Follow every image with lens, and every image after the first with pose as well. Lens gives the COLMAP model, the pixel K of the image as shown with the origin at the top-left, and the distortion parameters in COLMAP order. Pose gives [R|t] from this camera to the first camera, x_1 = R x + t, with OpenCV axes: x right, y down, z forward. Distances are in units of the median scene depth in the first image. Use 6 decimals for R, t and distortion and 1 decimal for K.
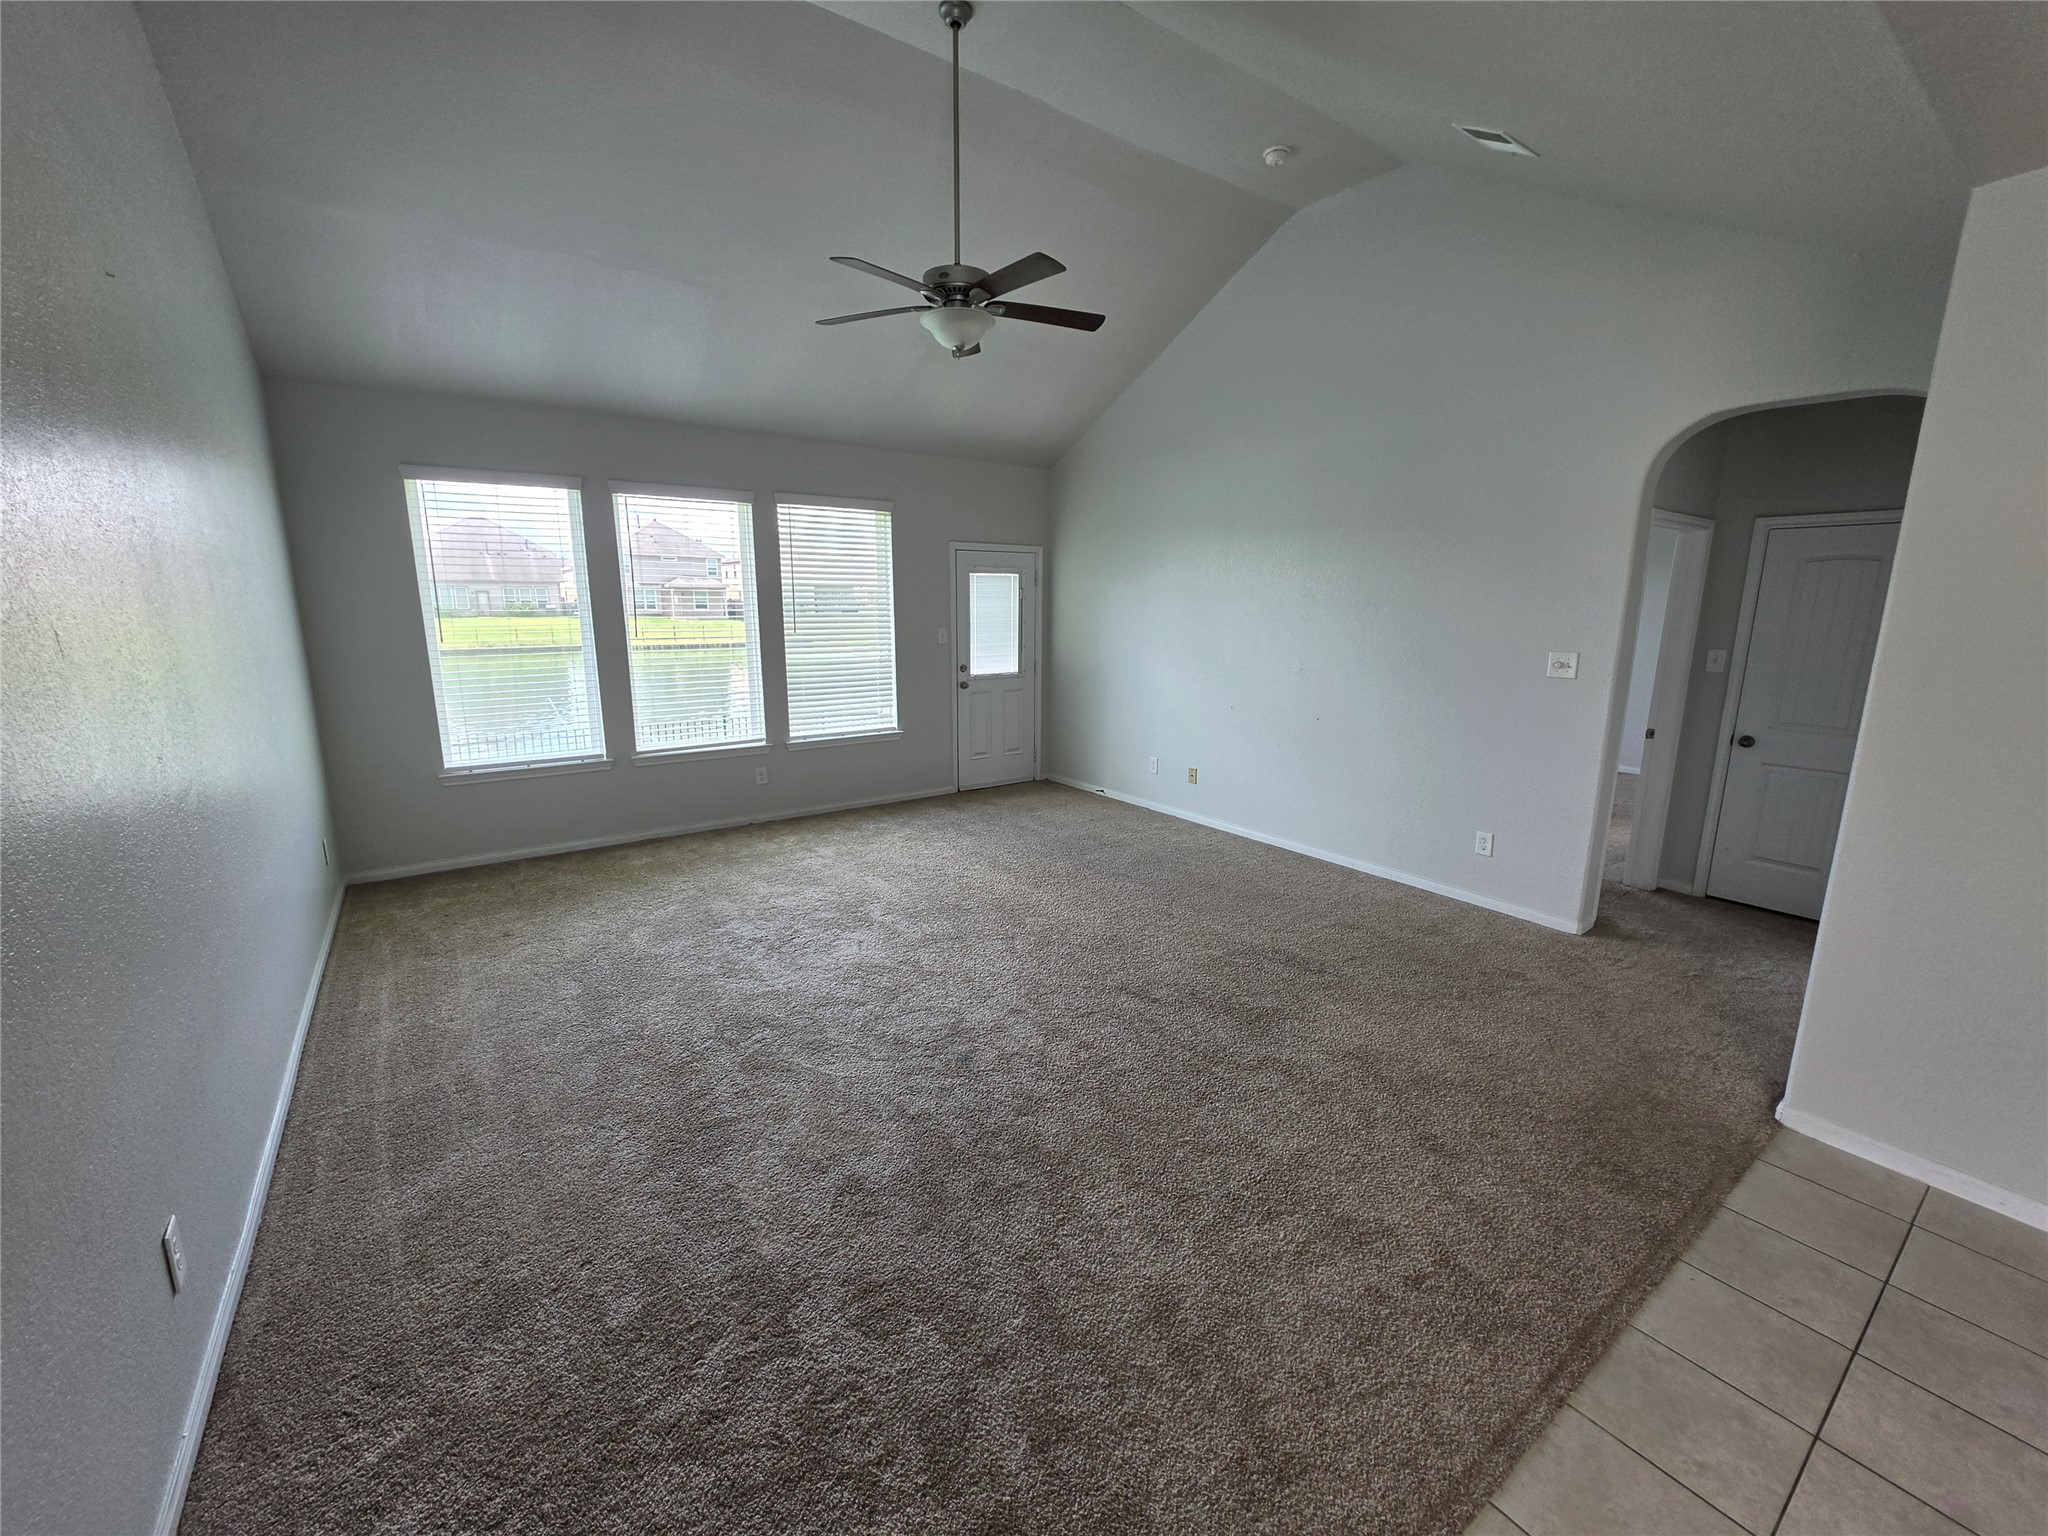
lens RADIAL K [[825.3, 0, 1008.0], [0, 825.3, 763.4], [0, 0, 1]] dist [-0.007058, 0.001974]
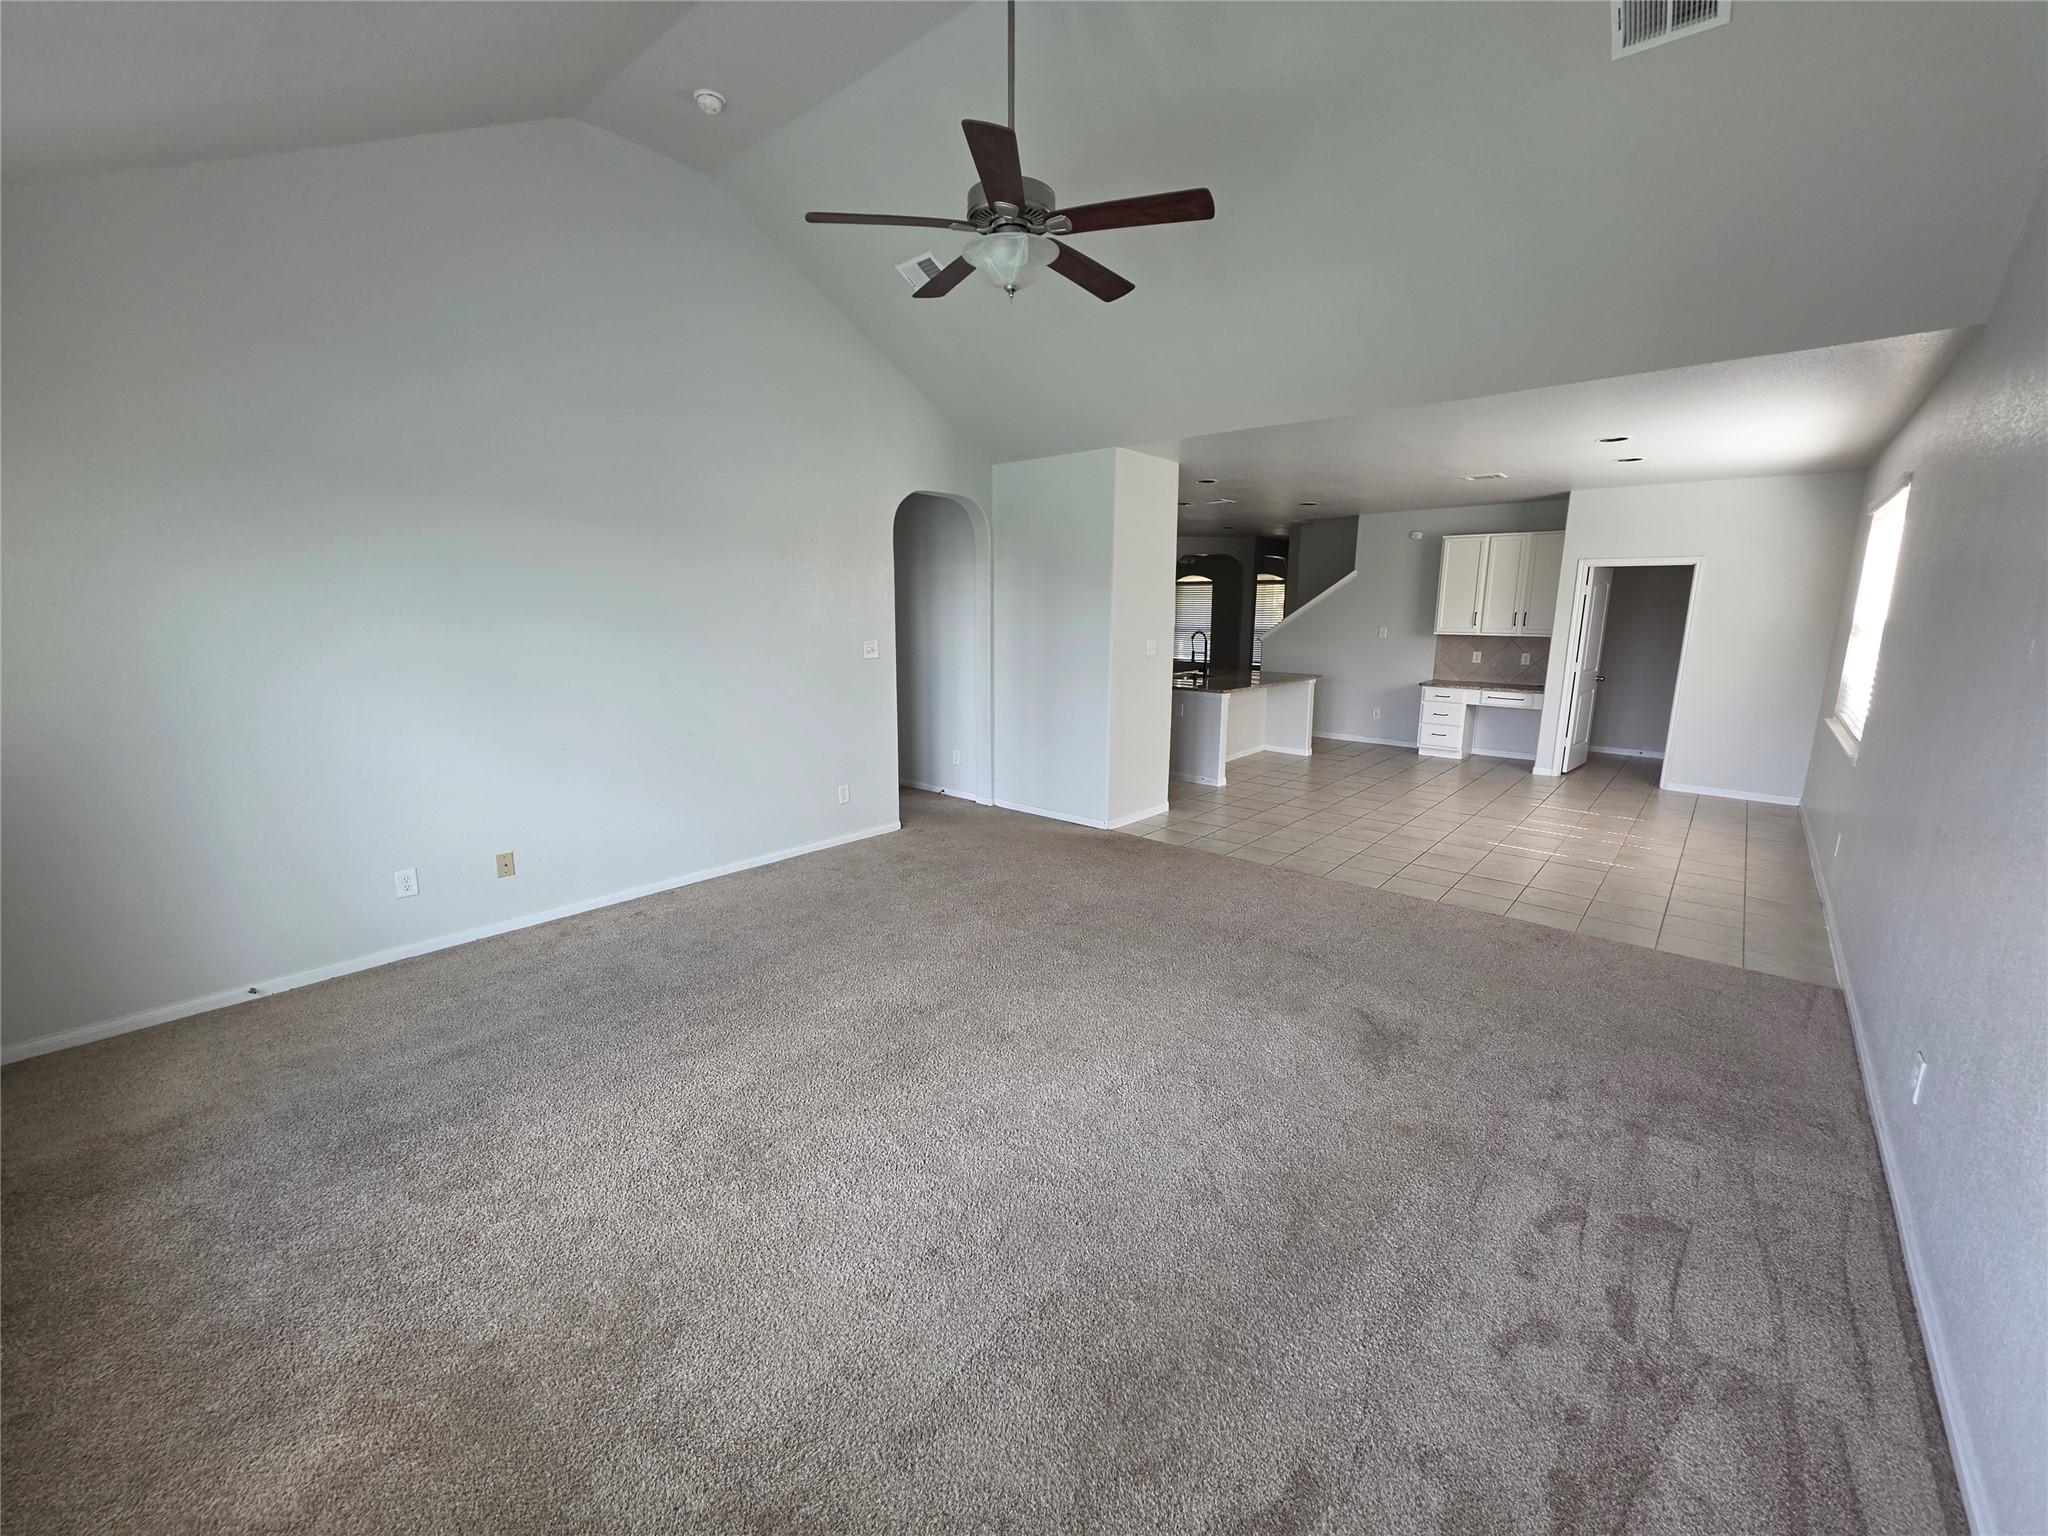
lens RADIAL K [[825.3, 0, 1009.9], [0, 825.3, 766.0], [0, 0, 1]] dist [-0.007058, 0.001974]
pose [[-0.239938, -0.200621, 0.949832, -1.266117], [0.179881, 0.952282, 0.246579, -0.389397], [-0.953977, 0.230021, -0.192401, 1.773448]]
